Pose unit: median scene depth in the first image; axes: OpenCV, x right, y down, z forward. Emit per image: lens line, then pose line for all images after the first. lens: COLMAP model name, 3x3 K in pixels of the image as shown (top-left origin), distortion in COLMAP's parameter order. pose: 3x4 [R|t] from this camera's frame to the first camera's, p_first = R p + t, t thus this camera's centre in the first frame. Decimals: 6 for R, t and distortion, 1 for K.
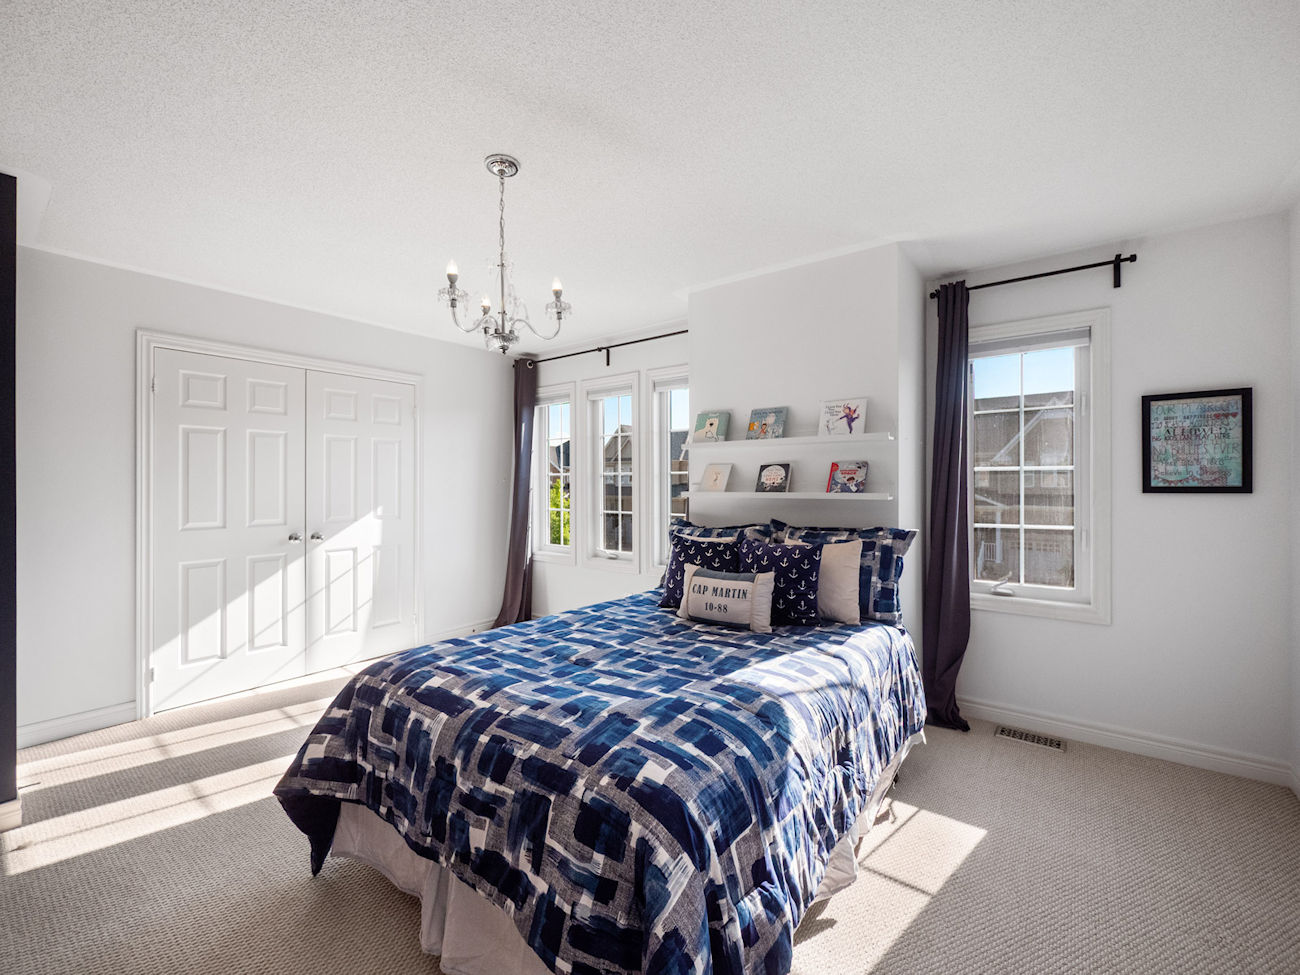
lens RADIAL K [[552.2, 0, 649.8], [0, 552.2, 482.1], [0, 0, 1]] dist [-0.008409, -0.000383]
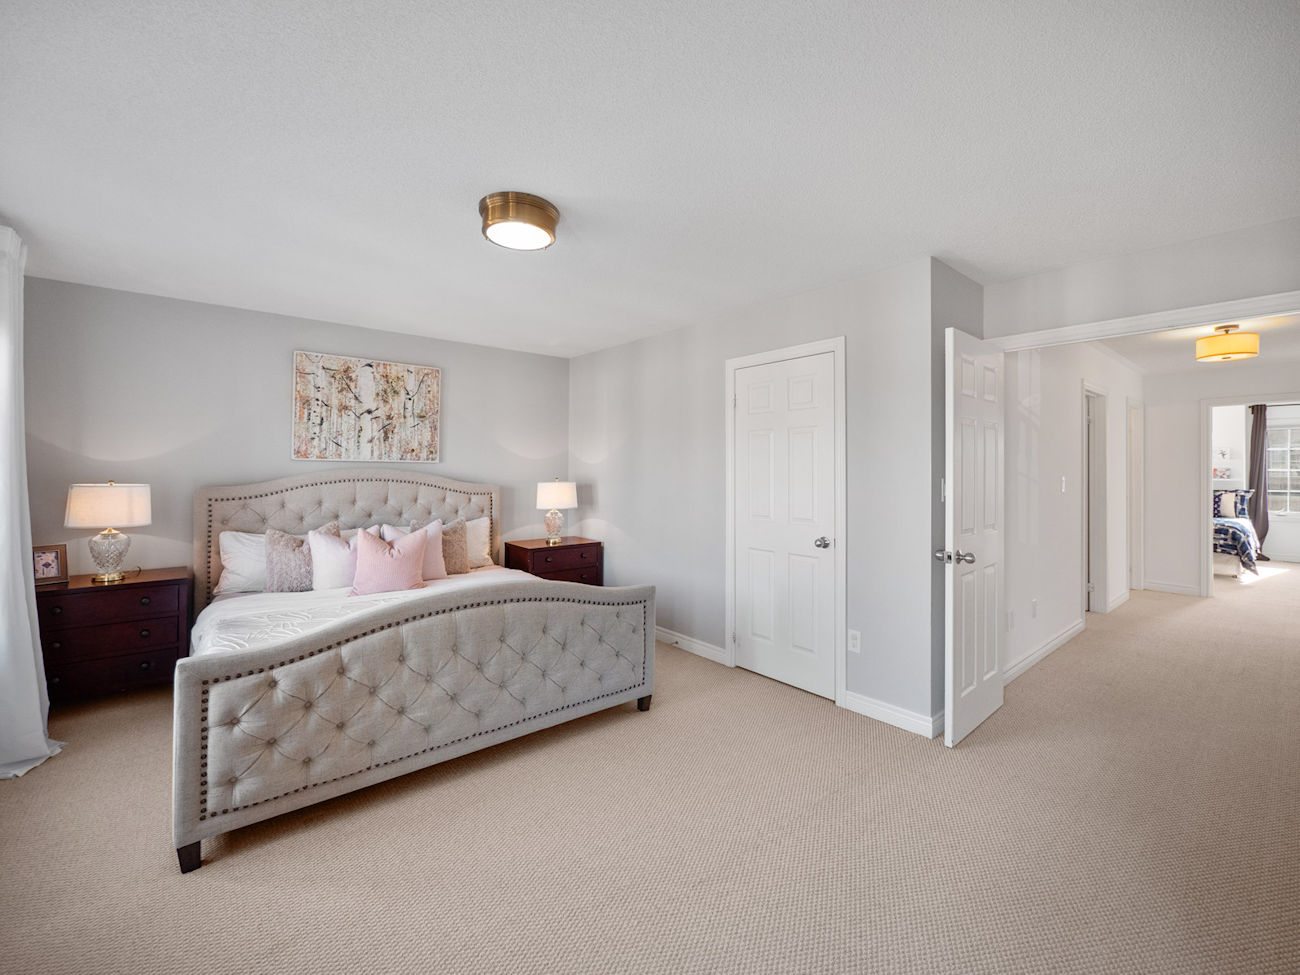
lens RADIAL K [[552.2, 0, 649.8], [0, 552.2, 482.1], [0, 0, 1]] dist [-0.008409, -0.000383]
pose [[0.979542, -0.004779, -0.201182, -2.120307], [0.003817, 0.999979, -0.005171, 0.041576], [0.201203, 0.004297, 0.979540, -2.573685]]
